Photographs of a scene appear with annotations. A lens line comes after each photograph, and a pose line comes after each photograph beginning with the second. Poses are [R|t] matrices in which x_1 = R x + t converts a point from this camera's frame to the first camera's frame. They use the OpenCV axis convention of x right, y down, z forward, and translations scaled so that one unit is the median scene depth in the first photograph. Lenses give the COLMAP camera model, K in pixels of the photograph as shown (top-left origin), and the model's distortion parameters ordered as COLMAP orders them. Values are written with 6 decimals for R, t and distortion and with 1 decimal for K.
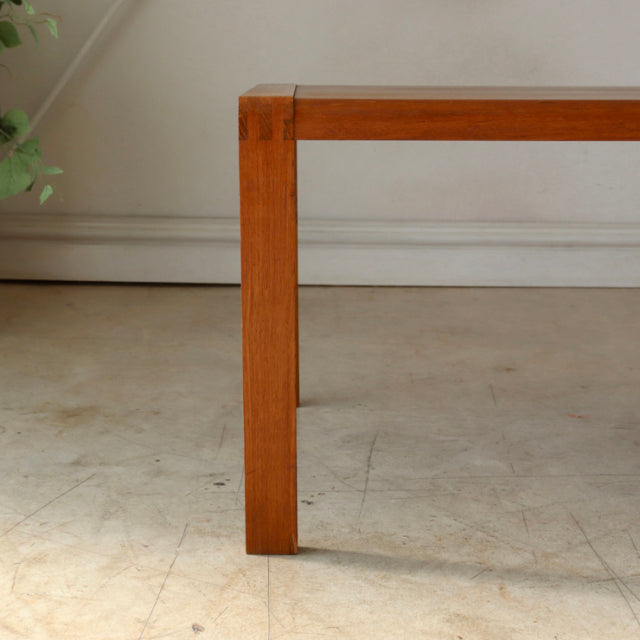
lens RADIAL K [[1254.7, 0, 349.7], [0, 1254.7, 322.7], [0, 0, 1]] dist [-0.011678, 0.000000]
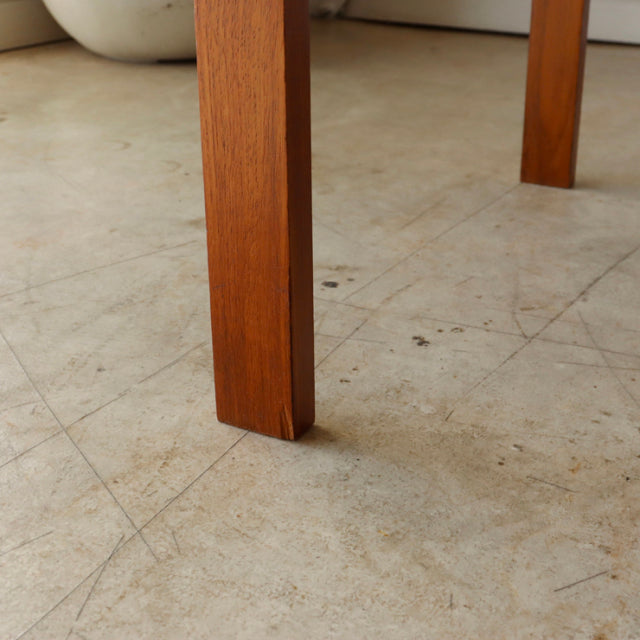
lens RADIAL K [[1040.8, 0, 324.2], [0, 1040.8, 315.2], [0, 0, 1]] dist [-0.029007, 0.000000]
pose [[0.881232, 0.184246, -0.435298, 0.157561], [-0.089947, 0.969441, 0.228240, 0.021024], [0.464048, -0.161979, 0.870875, 0.588185]]
